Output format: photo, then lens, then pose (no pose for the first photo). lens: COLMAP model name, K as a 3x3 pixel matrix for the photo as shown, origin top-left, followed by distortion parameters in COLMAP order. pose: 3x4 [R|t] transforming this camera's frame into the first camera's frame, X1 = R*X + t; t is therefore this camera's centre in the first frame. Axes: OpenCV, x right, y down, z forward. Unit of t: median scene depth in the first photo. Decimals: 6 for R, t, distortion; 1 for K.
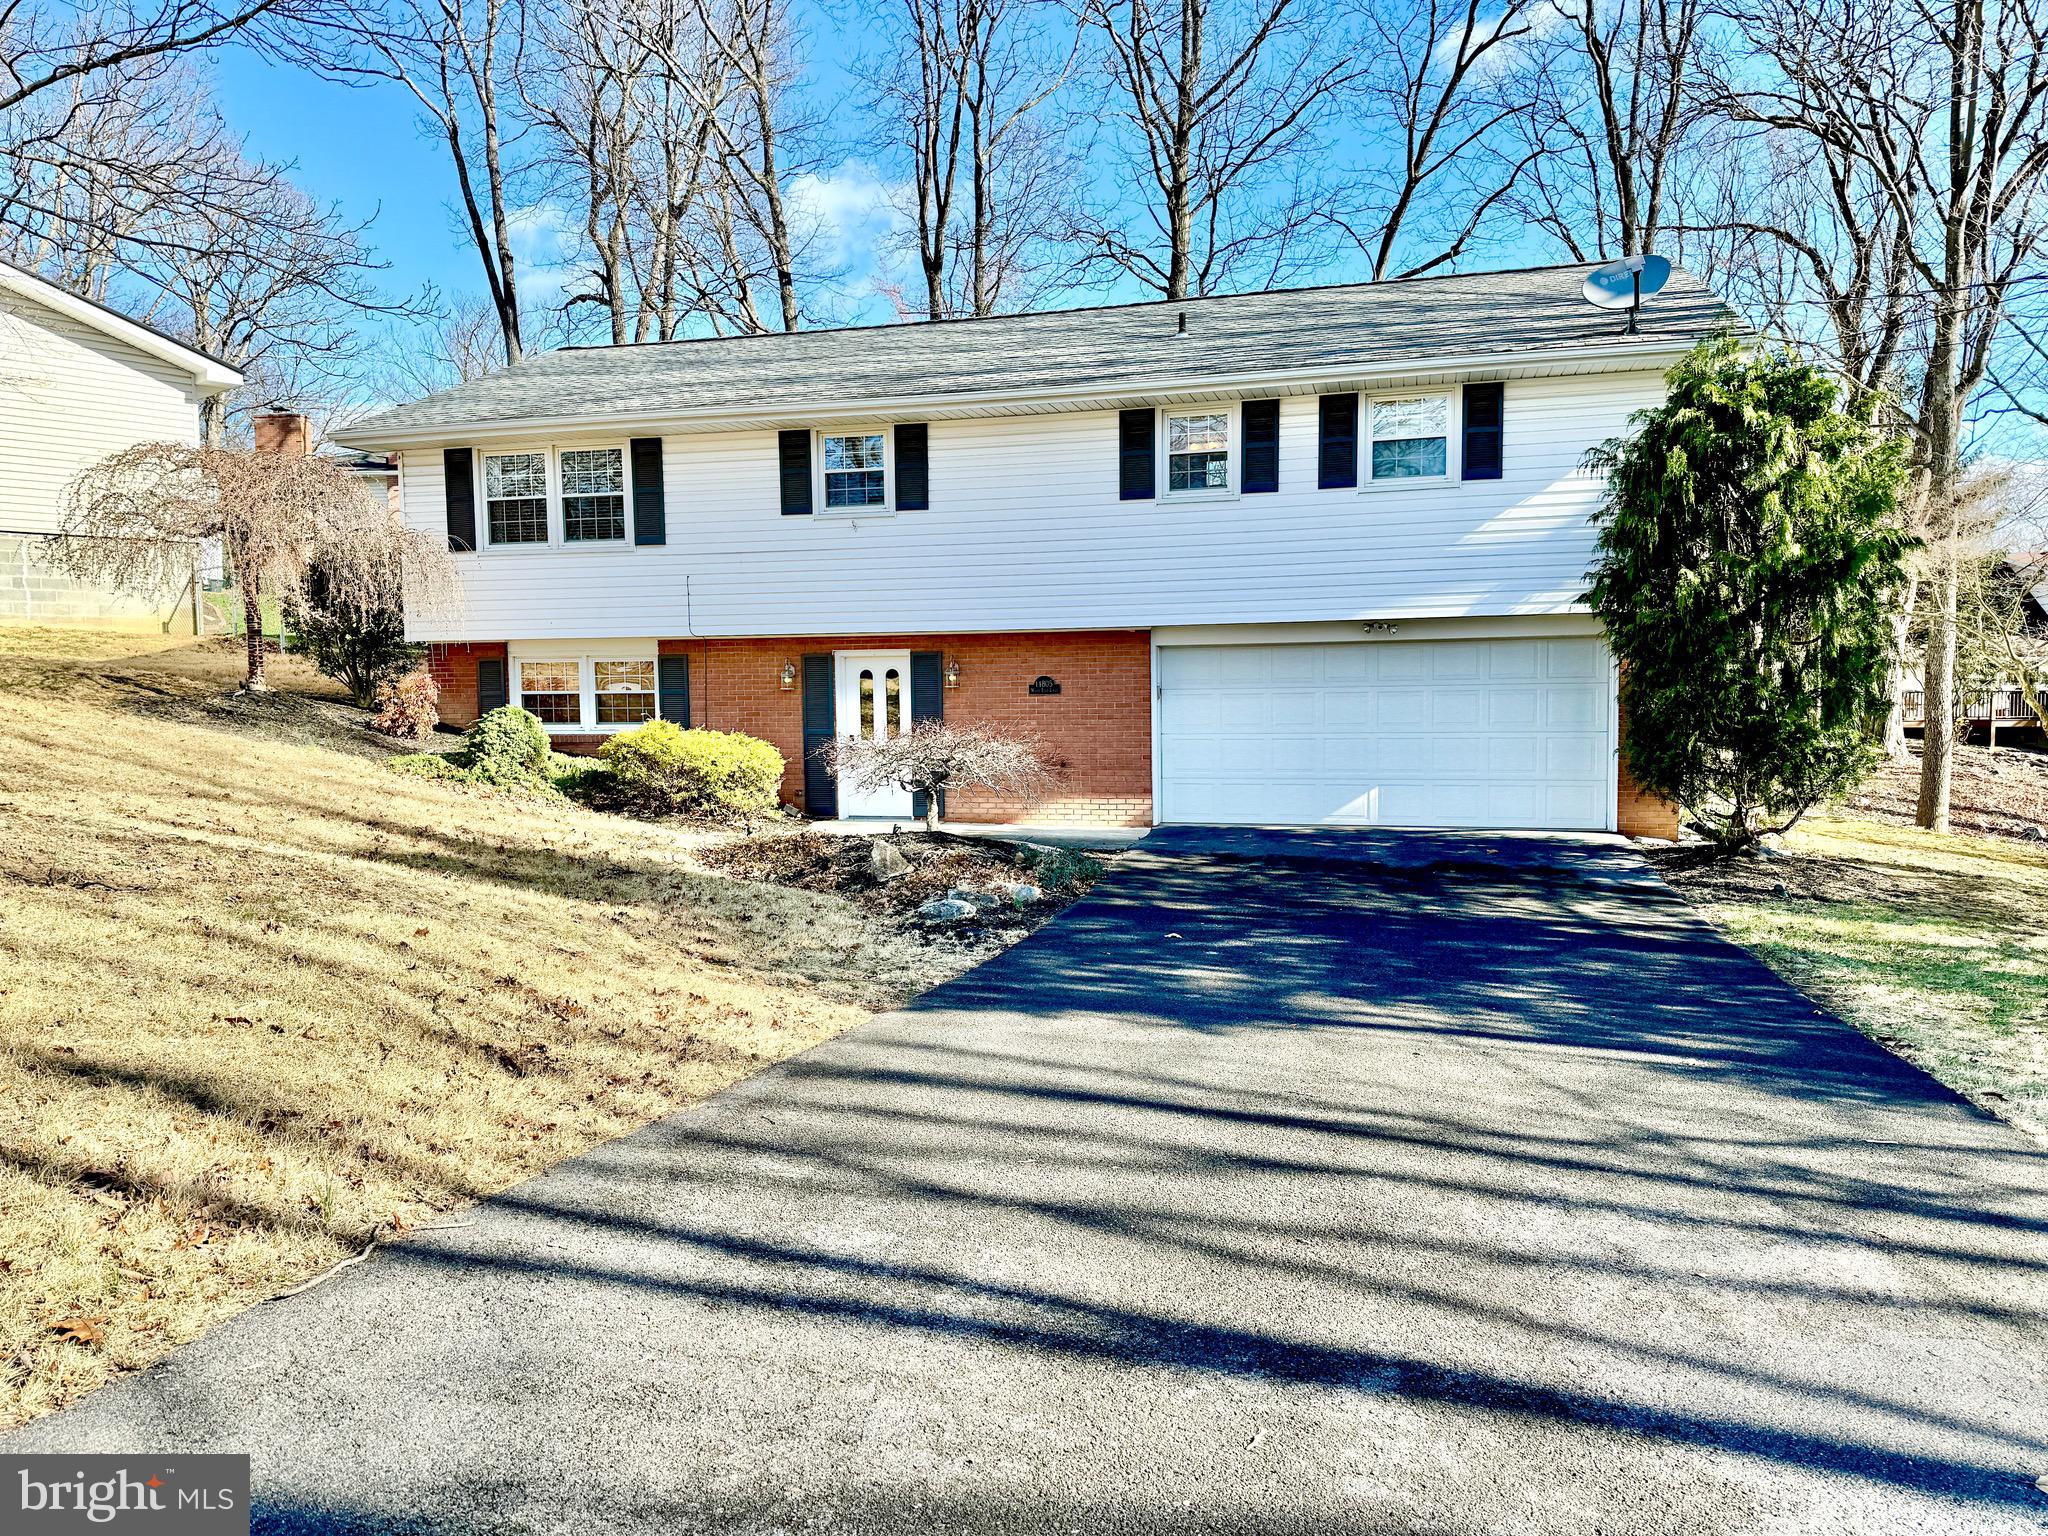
lens RADIAL K [[1410.6, 0, 1037.2], [0, 1410.6, 770.8], [0, 0, 1]] dist [0.105232, -0.163735]
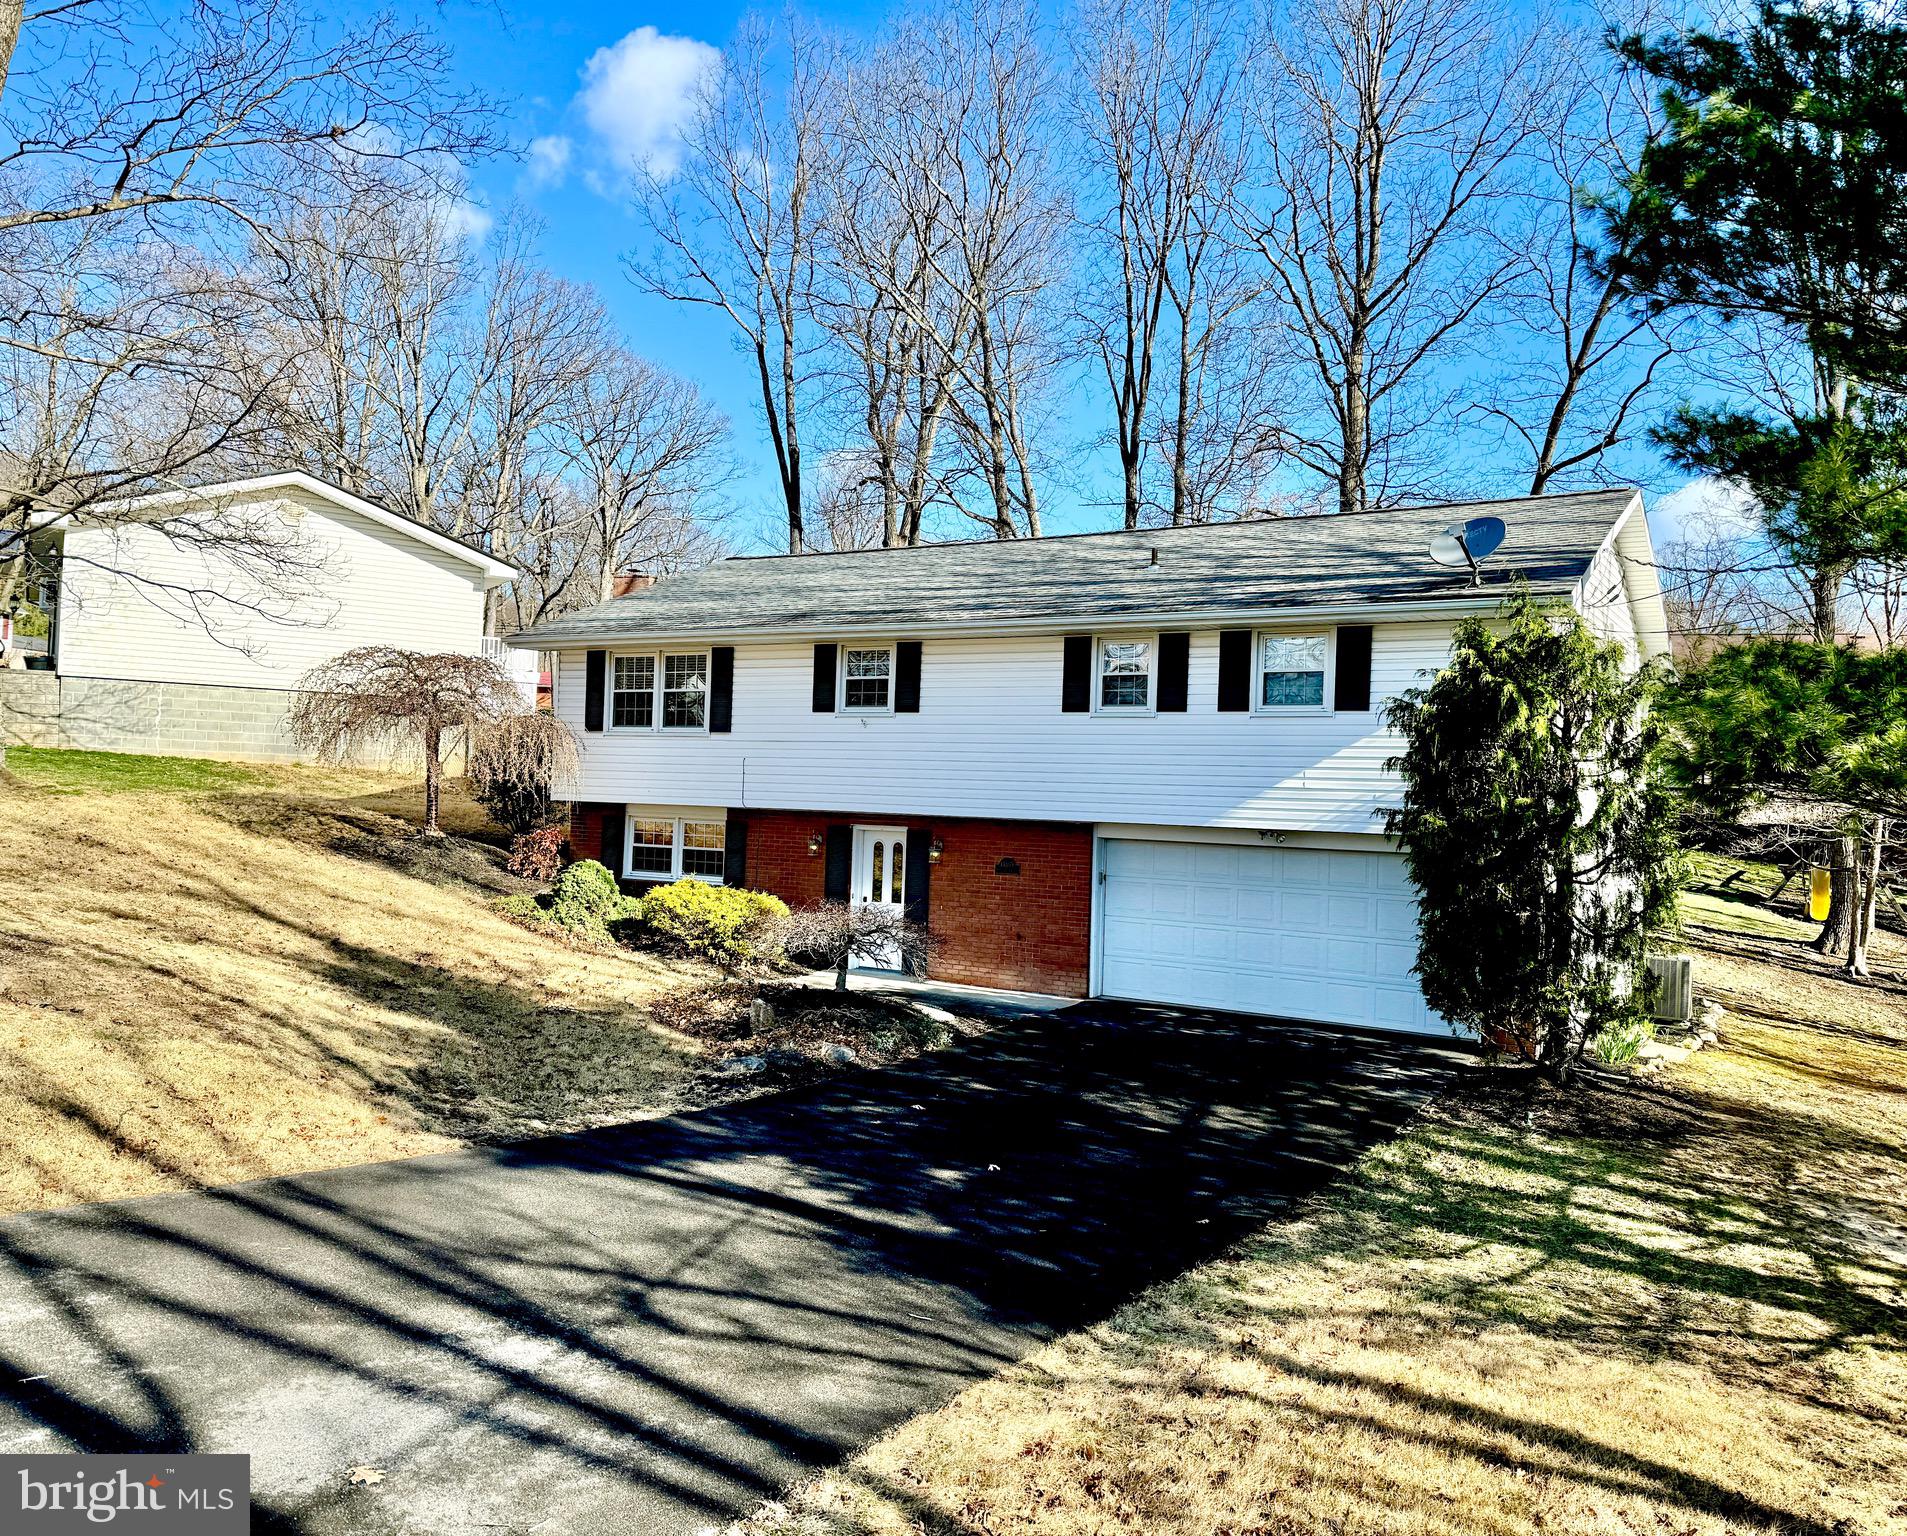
lens RADIAL K [[1426.4, 0, 1041.3], [0, 1426.4, 764.5], [0, 0, 1]] dist [0.060873, -0.000878]
pose [[0.963800, 0.039799, -0.263639, 0.329584], [-0.062643, 0.994919, -0.078817, -0.052403], [0.259163, 0.092479, 0.961396, -0.115506]]
